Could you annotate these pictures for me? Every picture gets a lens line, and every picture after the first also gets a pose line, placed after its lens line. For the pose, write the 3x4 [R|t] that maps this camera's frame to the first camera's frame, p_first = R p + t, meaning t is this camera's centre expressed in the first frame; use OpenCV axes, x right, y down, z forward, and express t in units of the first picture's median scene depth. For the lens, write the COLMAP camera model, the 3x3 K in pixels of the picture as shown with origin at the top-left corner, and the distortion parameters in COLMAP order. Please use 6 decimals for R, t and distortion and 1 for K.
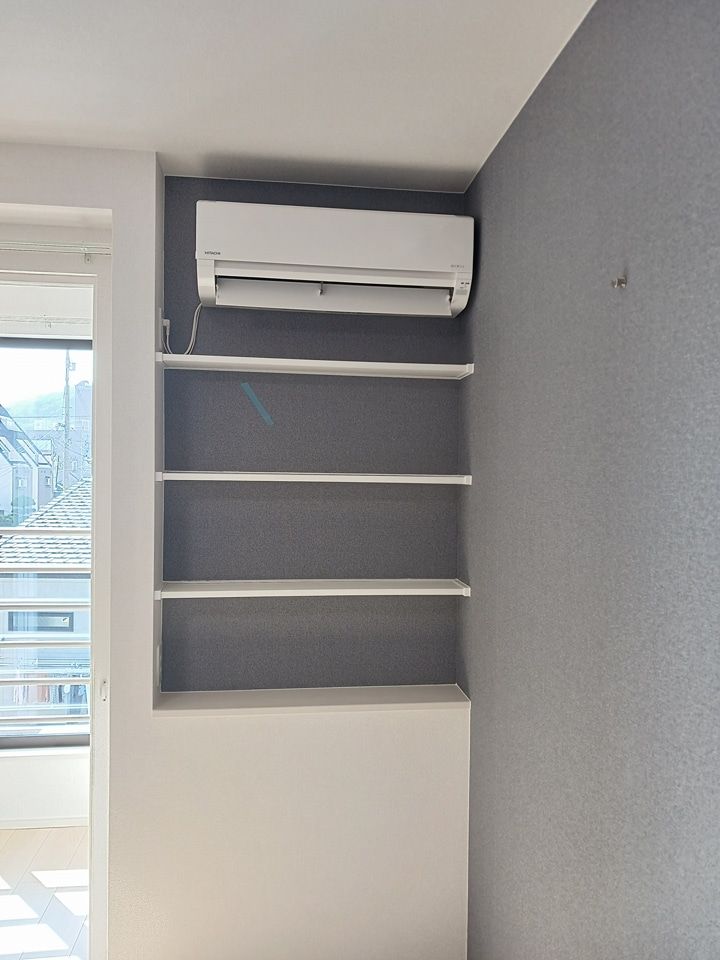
lens RADIAL K [[840.9, 0, 359.7], [0, 840.9, 510.5], [0, 0, 1]] dist [0.003603, -0.002248]
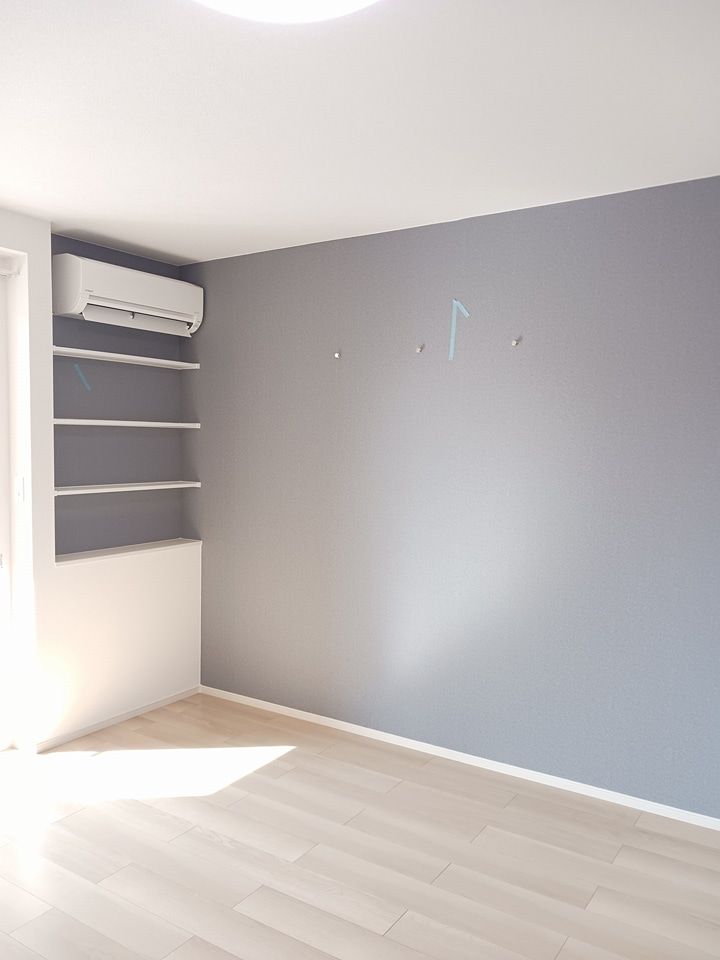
lens RADIAL K [[747.7, 0, 355.7], [0, 747.7, 484.9], [0, 0, 1]] dist [-0.004170, -0.001622]
pose [[0.677166, -0.044239, 0.734499, -0.871142], [0.008882, 0.998610, 0.051957, 0.012740], [-0.735776, -0.028660, 0.676618, -0.401868]]
